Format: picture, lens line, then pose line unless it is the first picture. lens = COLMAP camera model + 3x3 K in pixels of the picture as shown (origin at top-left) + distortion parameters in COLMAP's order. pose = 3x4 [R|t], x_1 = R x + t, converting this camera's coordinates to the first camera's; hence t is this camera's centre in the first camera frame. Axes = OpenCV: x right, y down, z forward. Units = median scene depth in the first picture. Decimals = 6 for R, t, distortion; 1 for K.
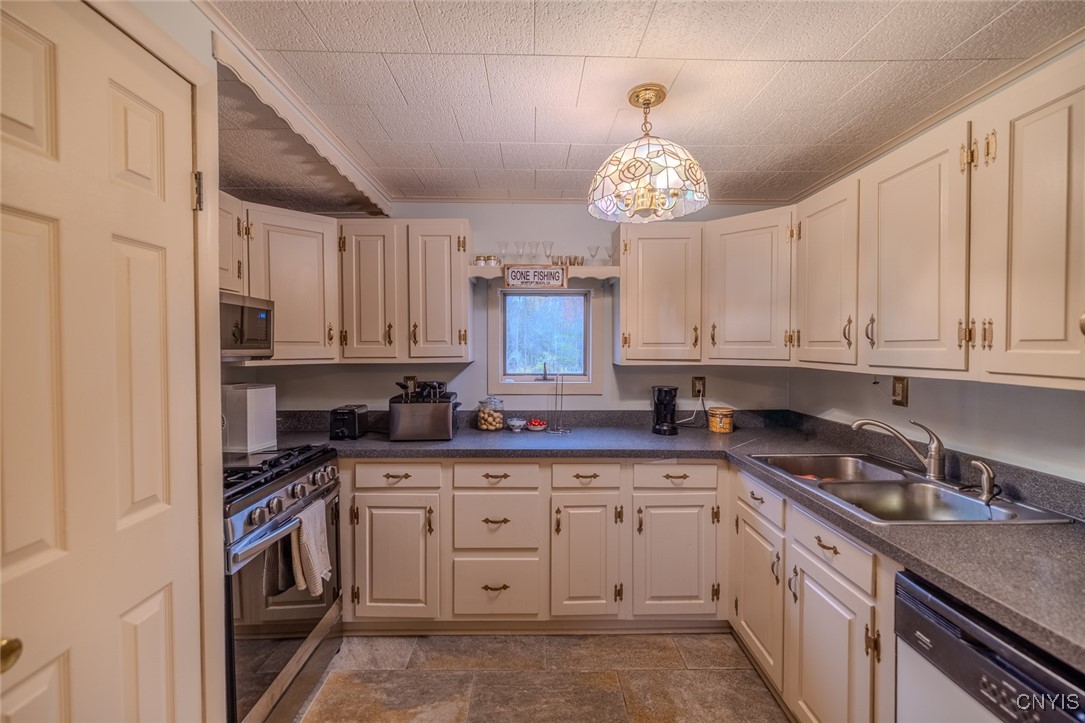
lens RADIAL K [[462.2, 0, 544.7], [0, 462.2, 355.5], [0, 0, 1]] dist [-0.000351, -0.000846]
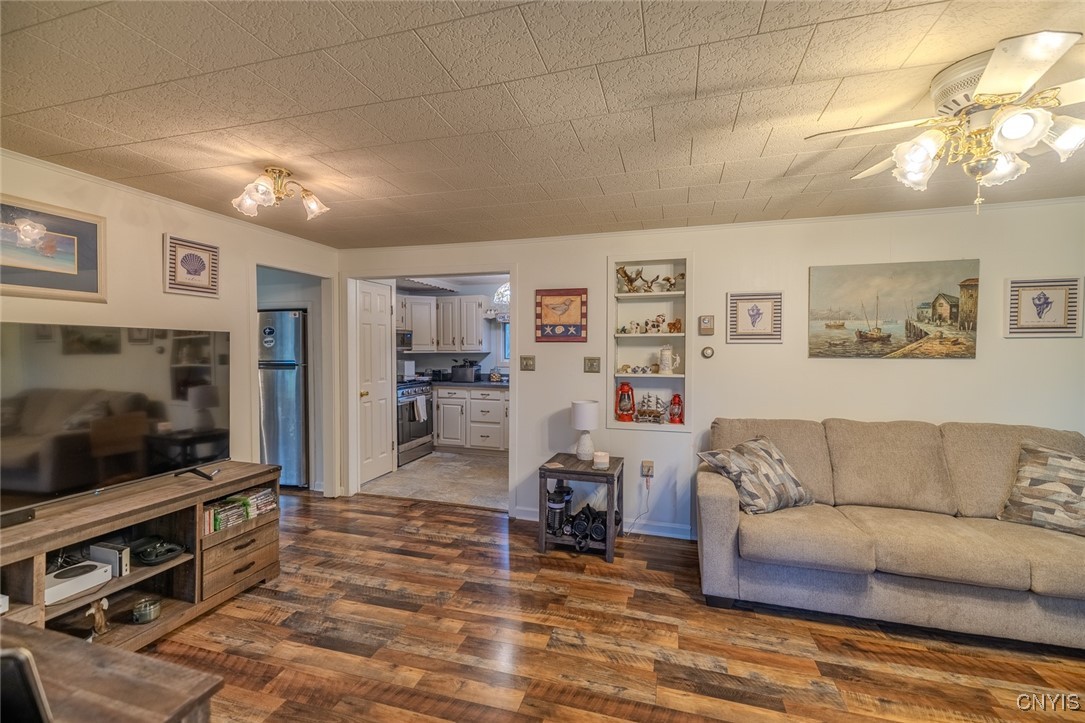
lens RADIAL K [[462.2, 0, 536.3], [0, 462.2, 357.5], [0, 0, 1]] dist [-0.000351, -0.000846]
pose [[0.947408, 0.008275, -0.319923, 1.027432], [-0.005383, 0.999936, 0.009925, 0.017615], [0.319984, -0.007681, 0.947392, -1.428310]]
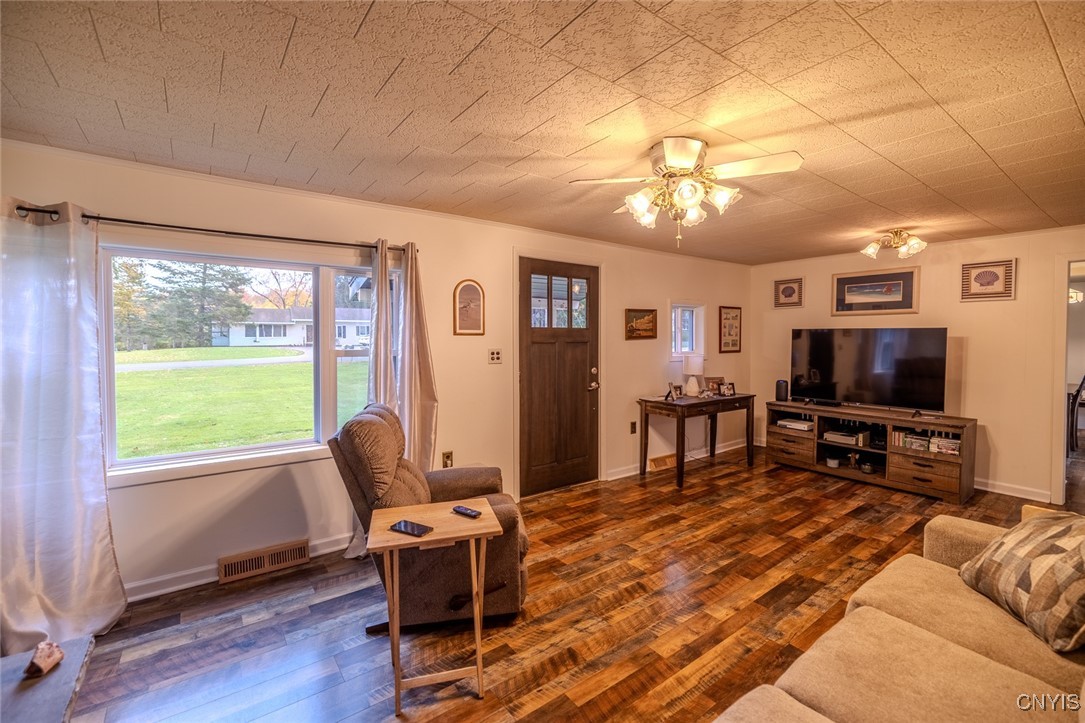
lens RADIAL K [[462.2, 0, 532.4], [0, 462.2, 354.6], [0, 0, 1]] dist [-0.000351, -0.000846]
pose [[-0.828562, 0.022434, -0.559448, 2.247636], [-0.004272, 0.998915, 0.046384, -0.005728], [0.559882, 0.040821, -0.827566, 0.072113]]
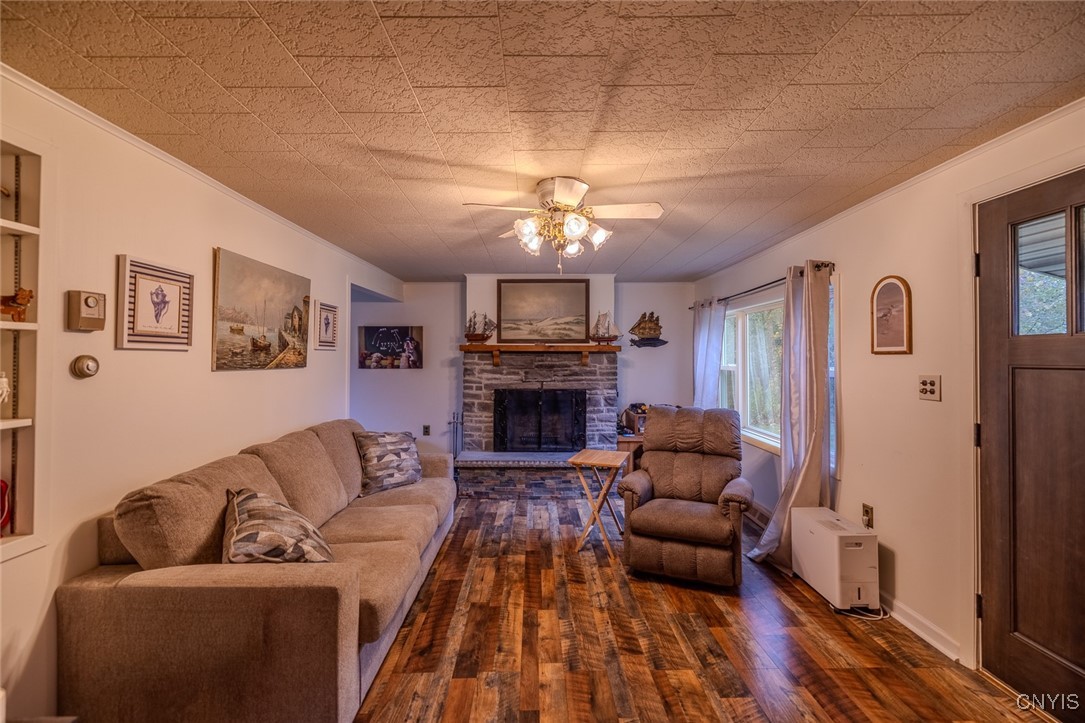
lens RADIAL K [[462.2, 0, 535.4], [0, 462.2, 356.7], [0, 0, 1]] dist [-0.000351, -0.000846]
pose [[0.036030, 0.005574, 0.999335, 0.348159], [0.009100, 0.999941, -0.005906, 0.008101], [-0.999309, 0.009307, 0.035977, -0.560765]]
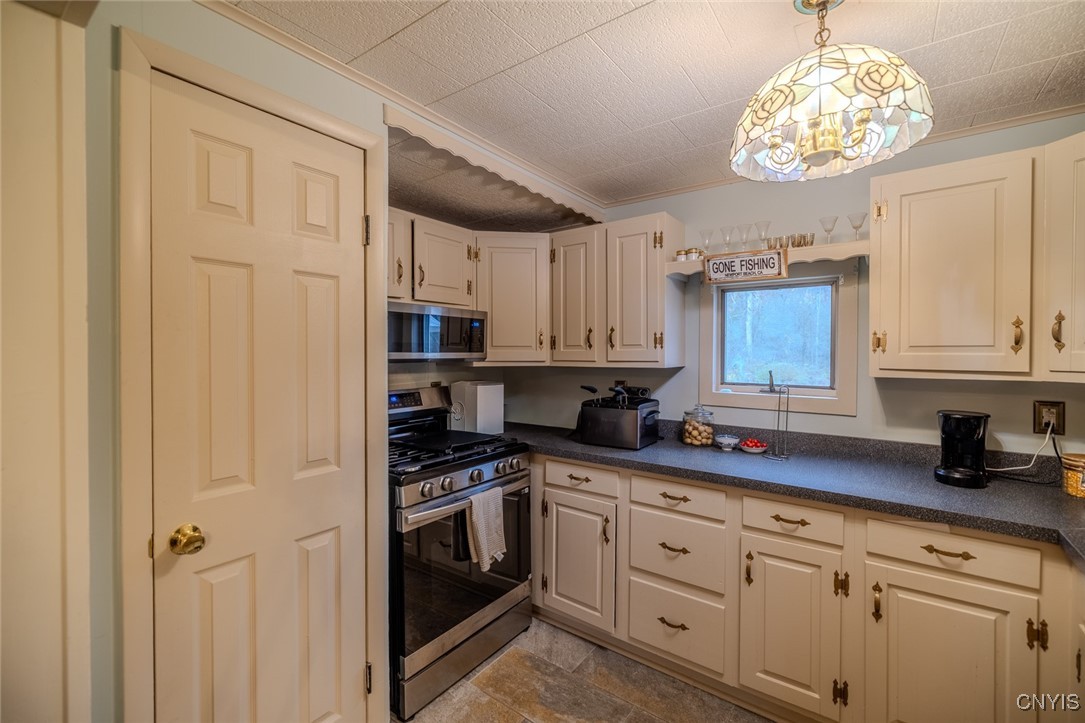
lens RADIAL K [[462.2, 0, 544.5], [0, 462.2, 355.3], [0, 0, 1]] dist [-0.000351, -0.000846]
pose [[0.793602, 0.008095, -0.608384, 0.234061], [-0.014507, 0.999879, -0.005620, -0.001828], [0.608265, 0.013286, 0.793623, 0.145758]]
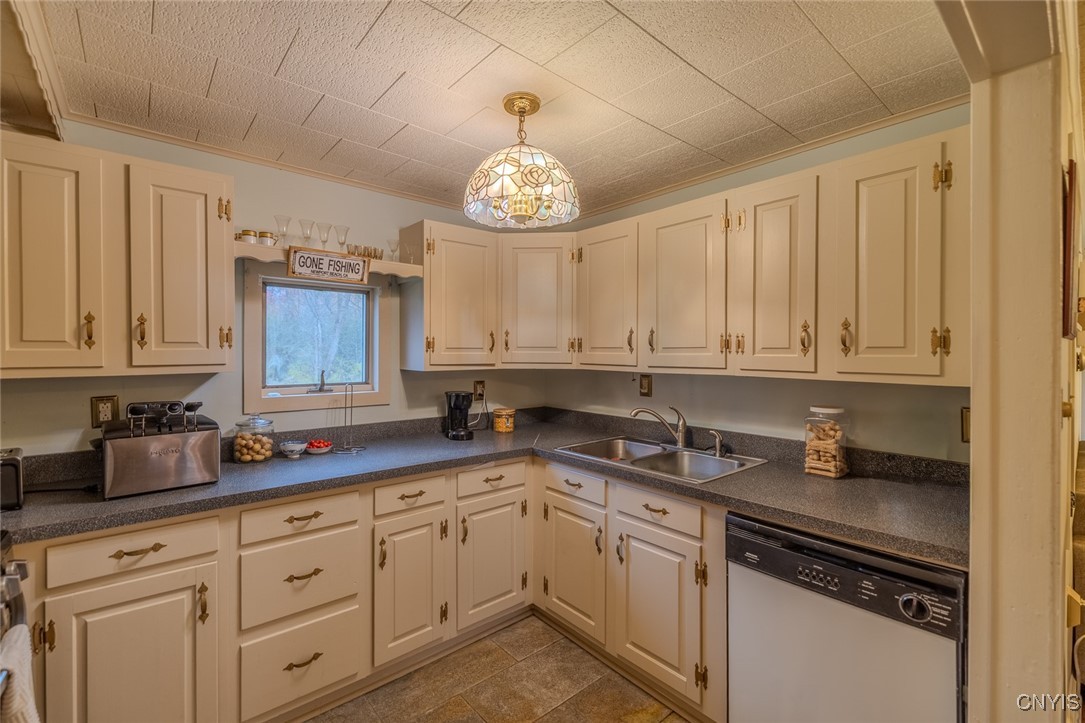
lens RADIAL K [[462.2, 0, 539.5], [0, 462.2, 355.3], [0, 0, 1]] dist [-0.000351, -0.000846]
pose [[0.776833, -0.001731, 0.629705, -0.288248], [0.009463, 0.999915, -0.008926, -0.000935], [-0.629636, 0.012893, 0.776783, 0.144113]]
